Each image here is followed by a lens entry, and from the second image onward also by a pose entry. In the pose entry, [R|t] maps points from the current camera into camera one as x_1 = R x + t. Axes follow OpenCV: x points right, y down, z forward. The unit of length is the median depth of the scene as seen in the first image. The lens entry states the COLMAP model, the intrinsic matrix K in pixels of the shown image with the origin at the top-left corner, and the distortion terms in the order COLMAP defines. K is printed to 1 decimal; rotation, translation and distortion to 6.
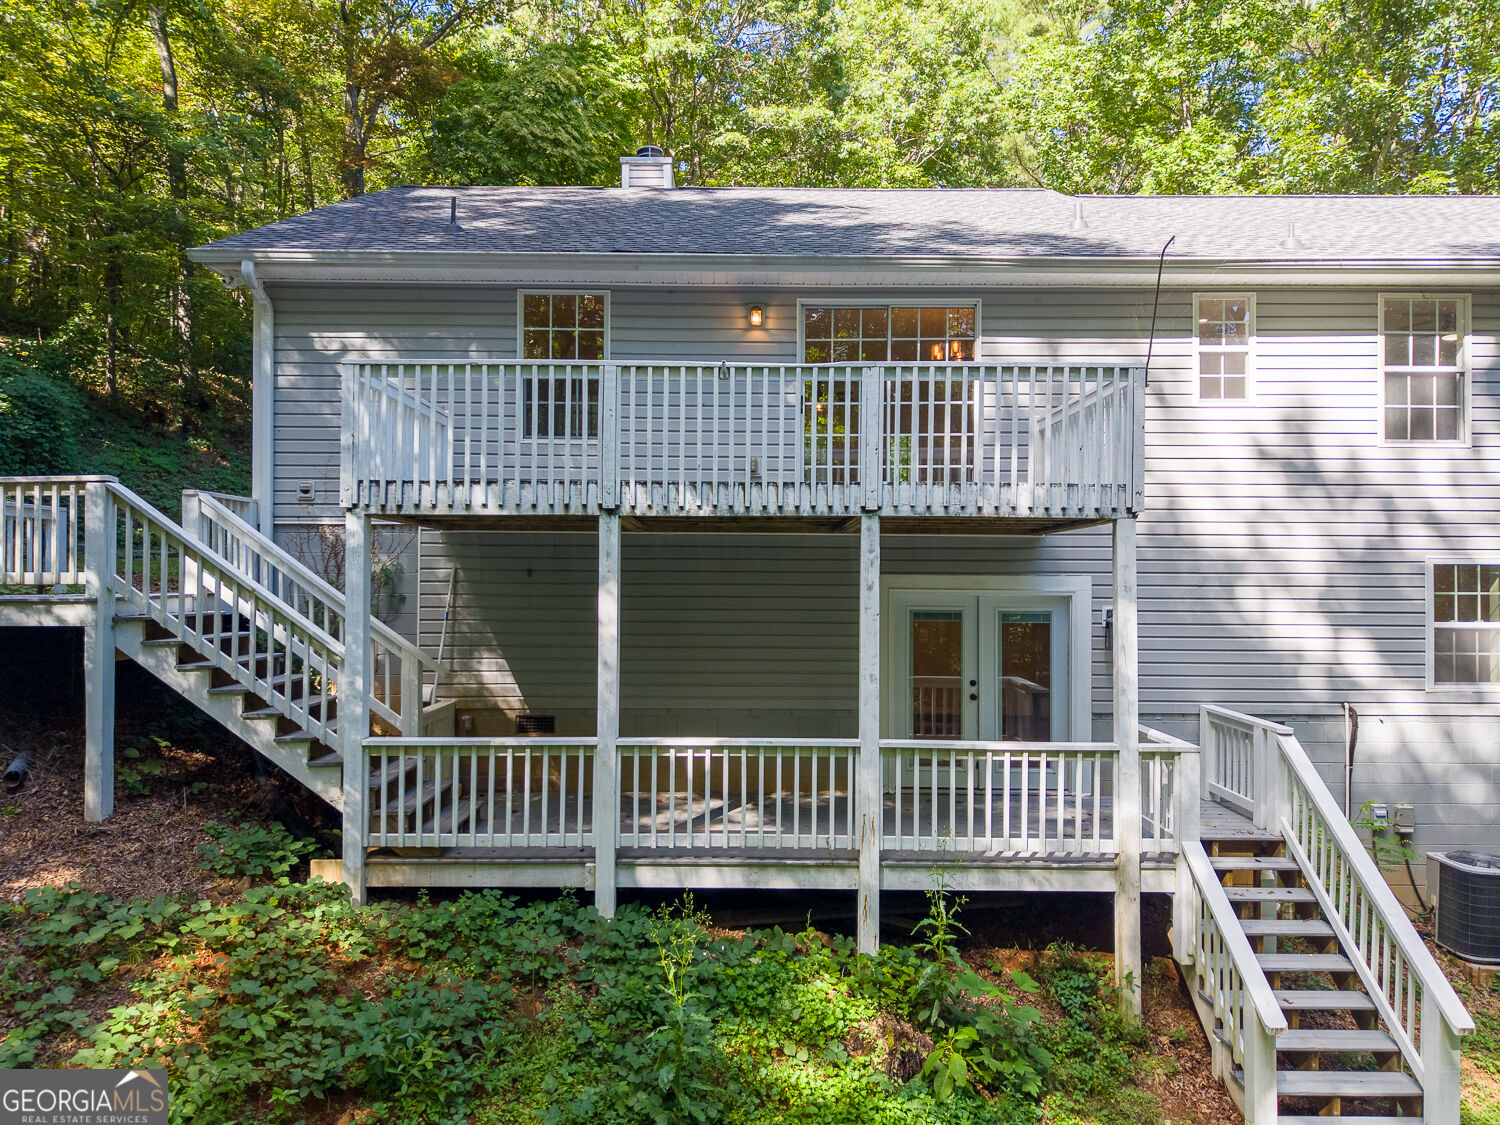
lens RADIAL K [[1004.0, 0, 746.7], [0, 1004.0, 566.2], [0, 0, 1]] dist [0.037563, -0.038238]
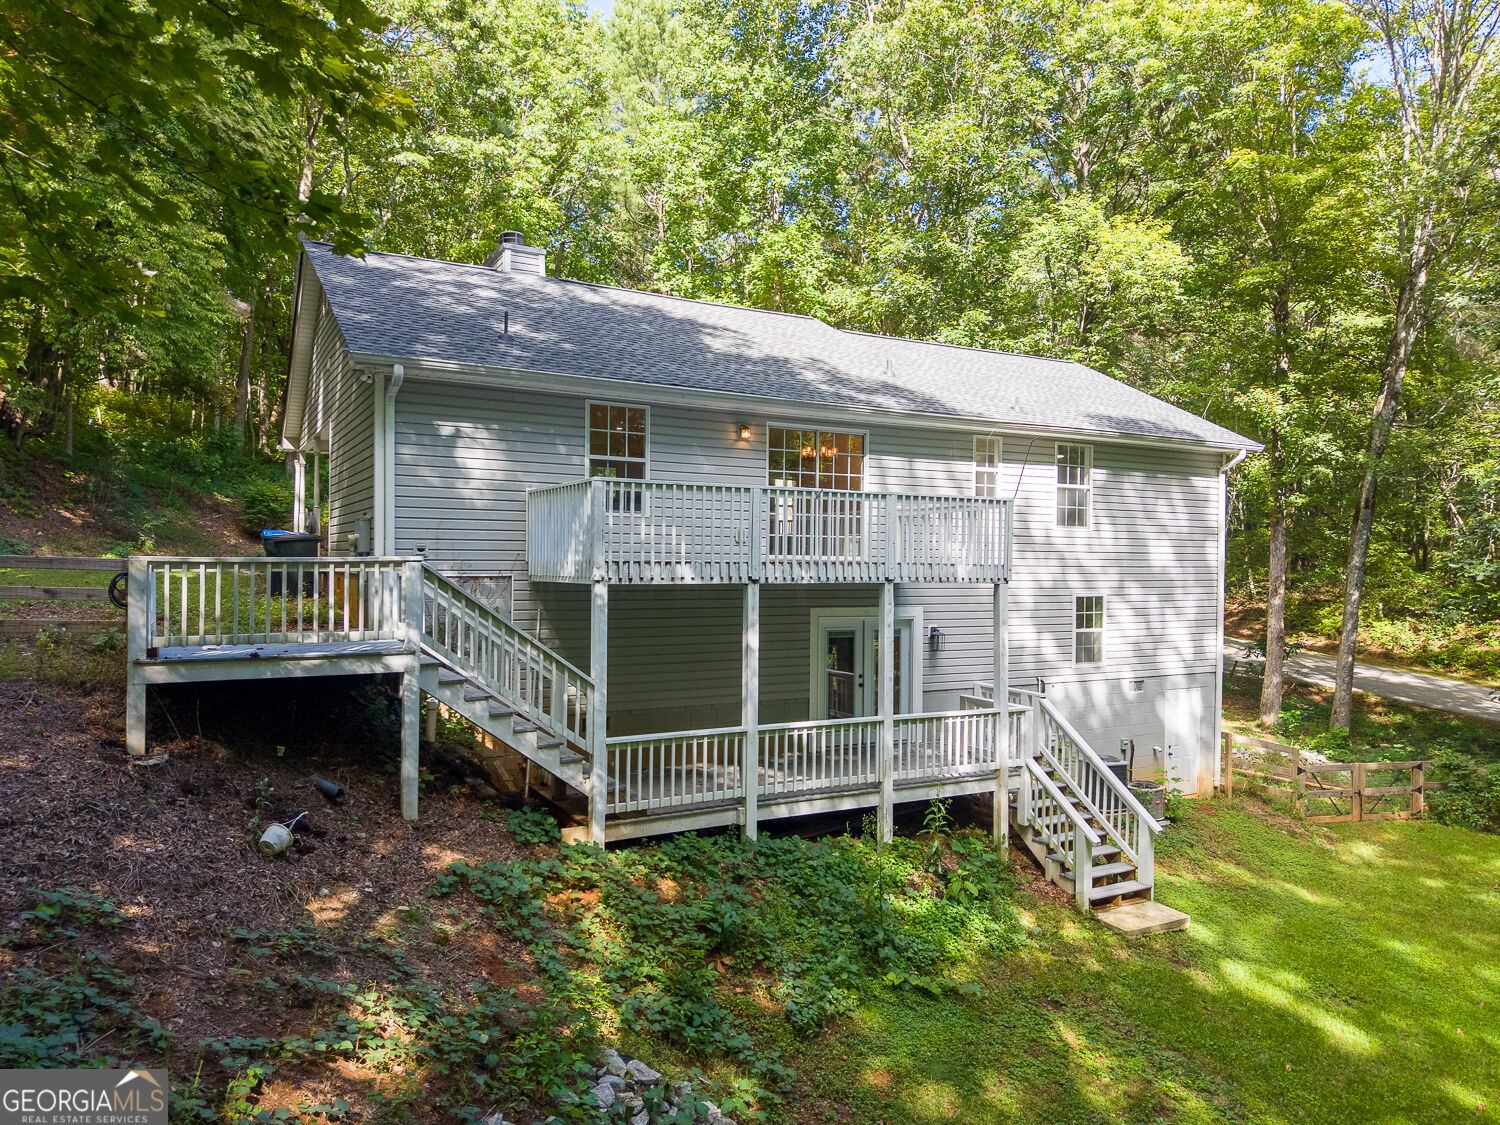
lens RADIAL K [[1010.4, 0, 748.2], [0, 1010.4, 555.0], [0, 0, 1]] dist [0.047660, -0.038614]
pose [[0.874889, 0.006591, 0.484279, -0.687187], [-0.010906, 0.999922, 0.006093, -0.079456], [-0.484201, -0.010612, 0.874892, -0.279568]]
